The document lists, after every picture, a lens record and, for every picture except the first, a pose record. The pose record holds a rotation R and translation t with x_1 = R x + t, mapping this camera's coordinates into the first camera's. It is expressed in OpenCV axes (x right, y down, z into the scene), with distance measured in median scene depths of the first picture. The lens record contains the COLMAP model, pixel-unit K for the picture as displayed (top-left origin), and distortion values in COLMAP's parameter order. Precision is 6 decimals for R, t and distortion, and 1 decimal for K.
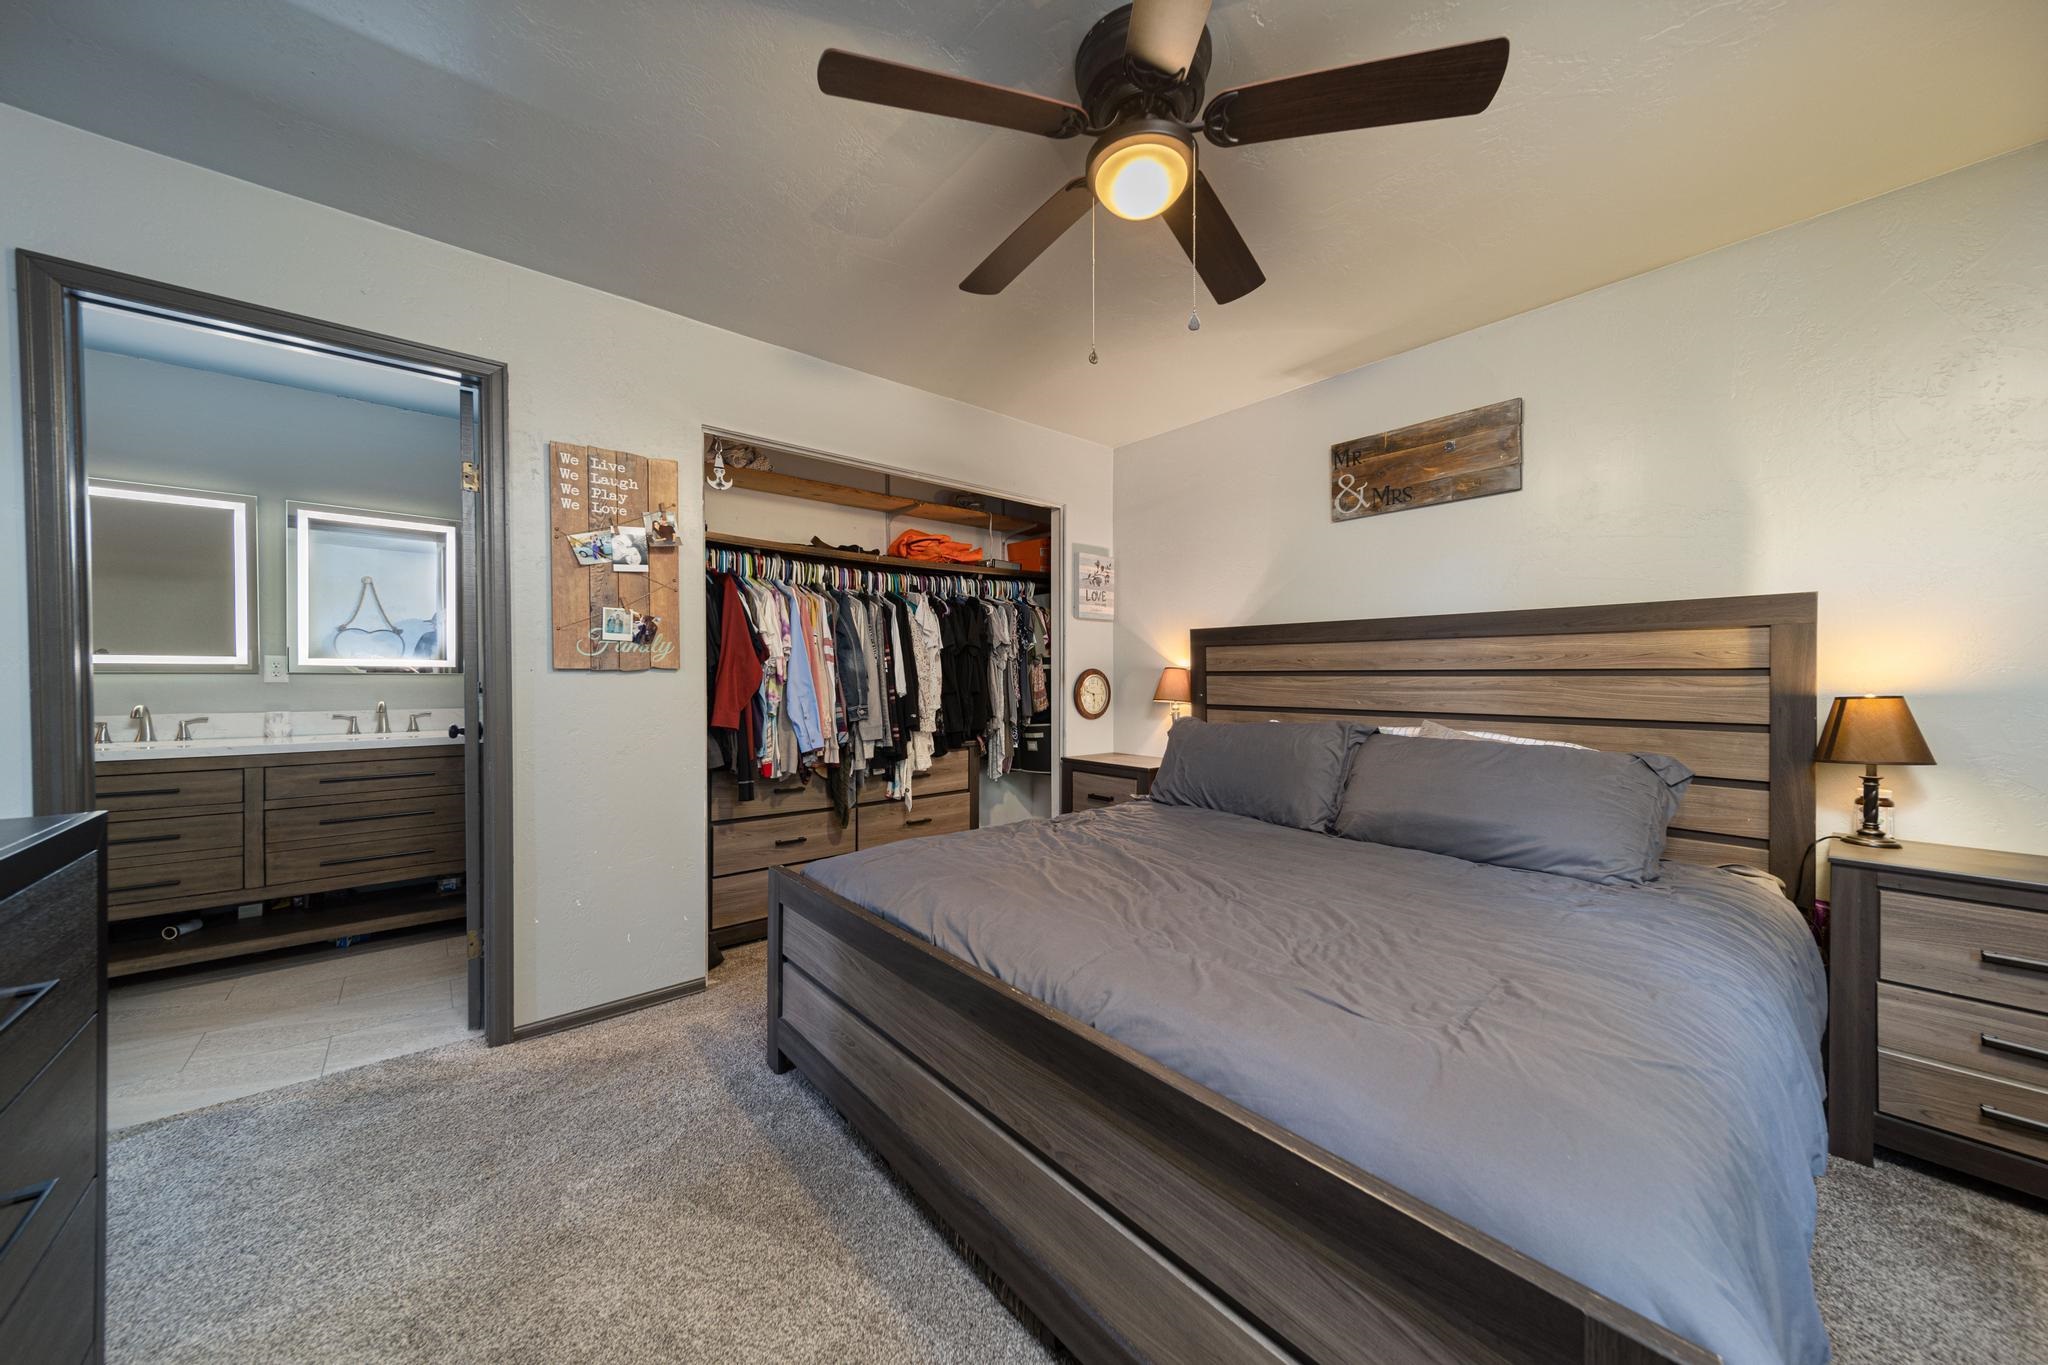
lens RADIAL K [[707.8, 0, 1023.6], [0, 707.8, 683.9], [0, 0, 1]] dist [0.006193, -0.000060]
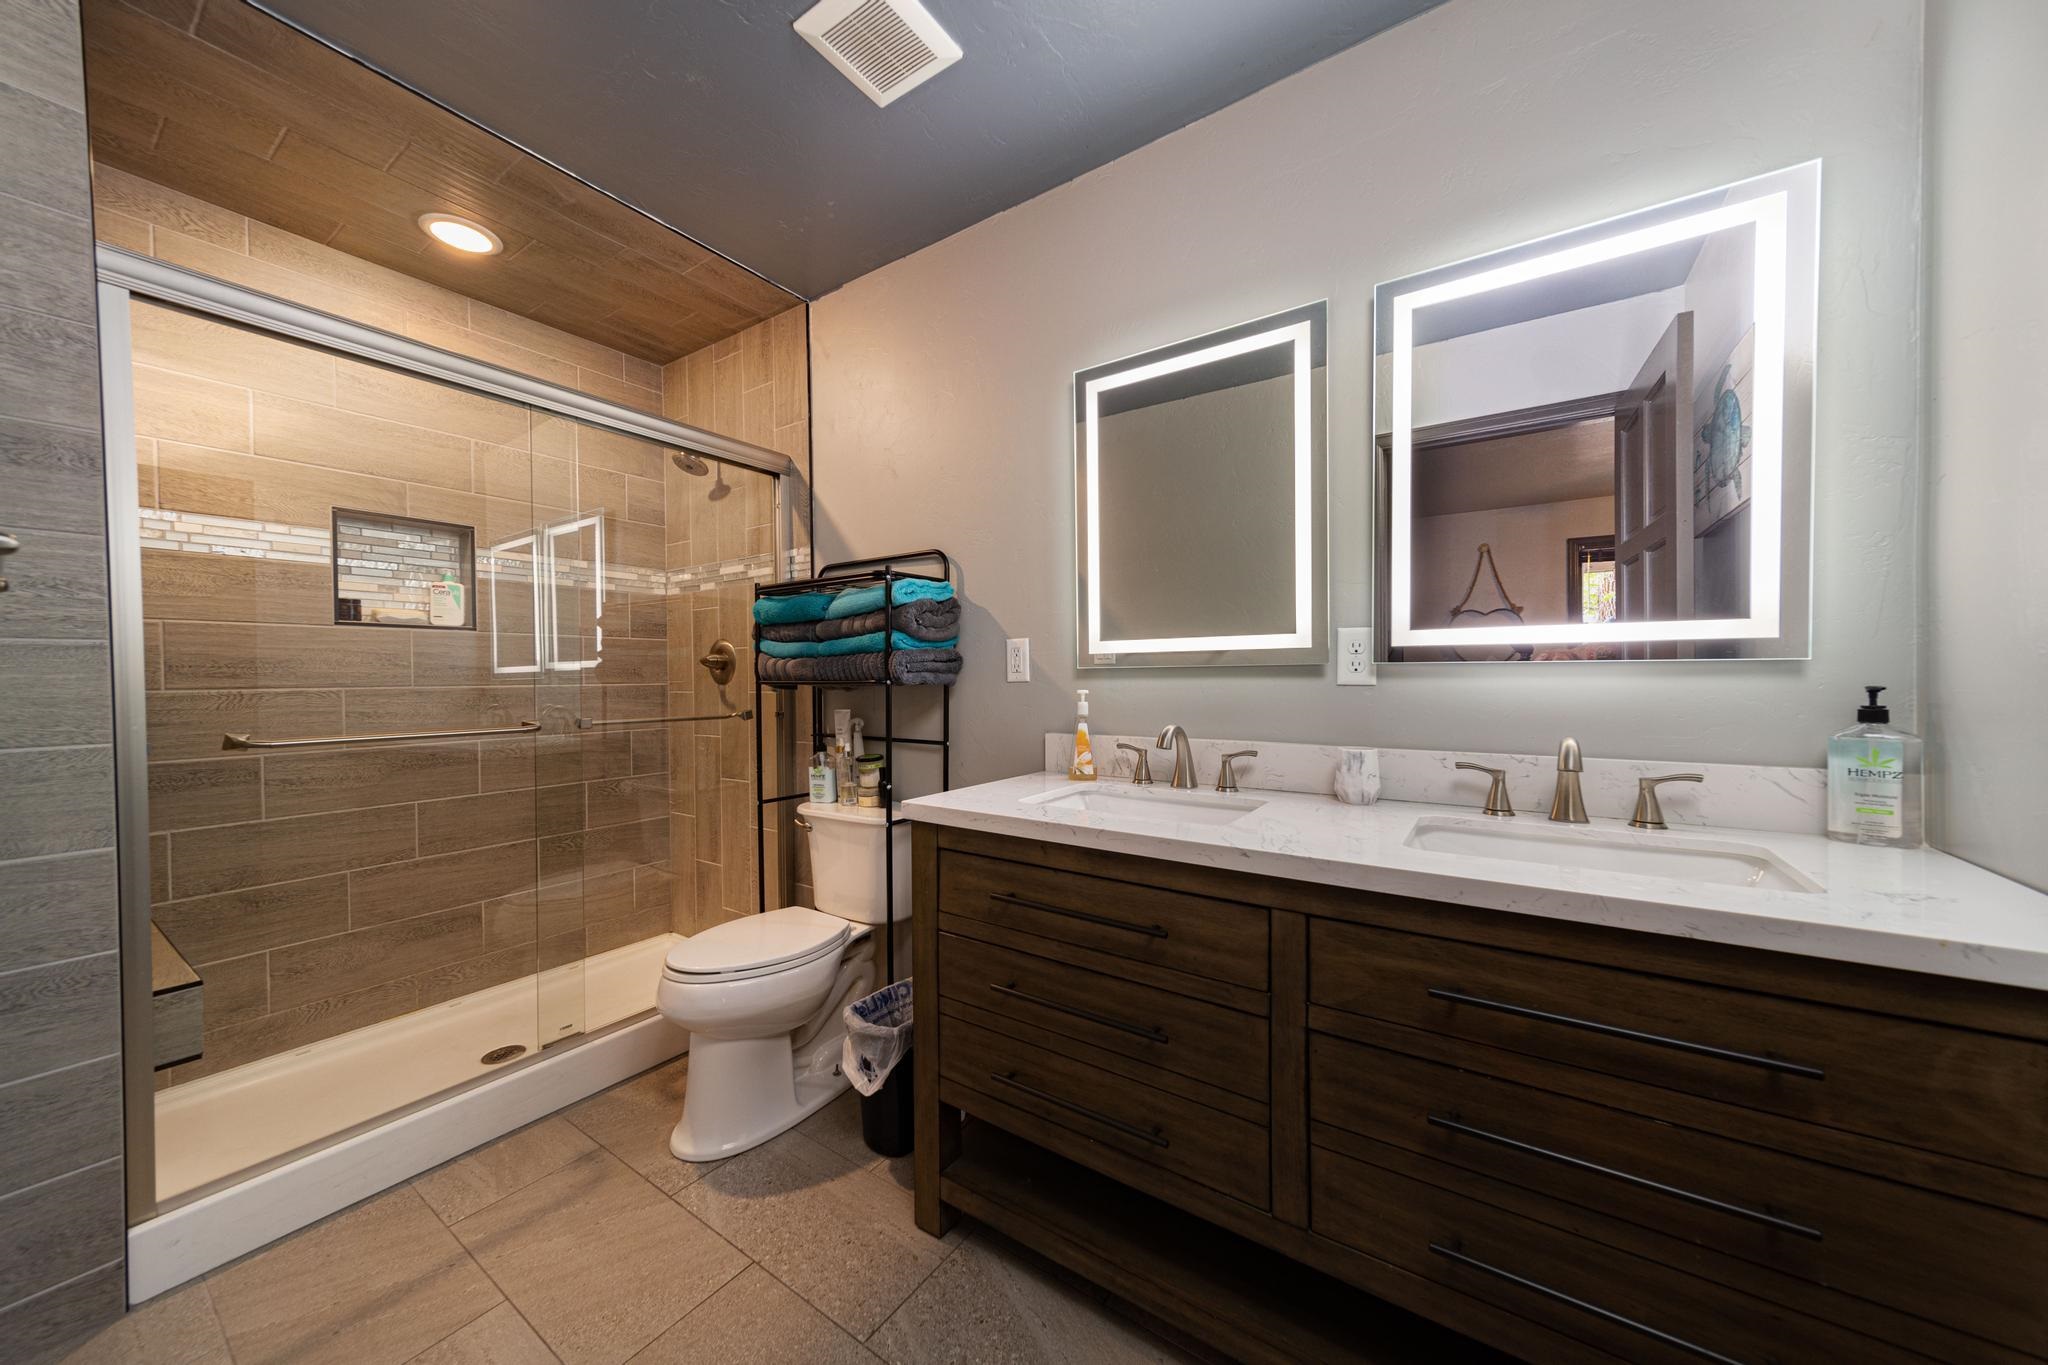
lens RADIAL K [[707.8, 0, 1023.6], [0, 707.8, 683.9], [0, 0, 1]] dist [0.006193, -0.000060]
pose [[0.265526, 0.008981, -0.964062, -0.259535], [-0.004019, 0.999958, 0.008209, -0.002117], [0.964095, 0.001695, 0.265551, 0.262975]]
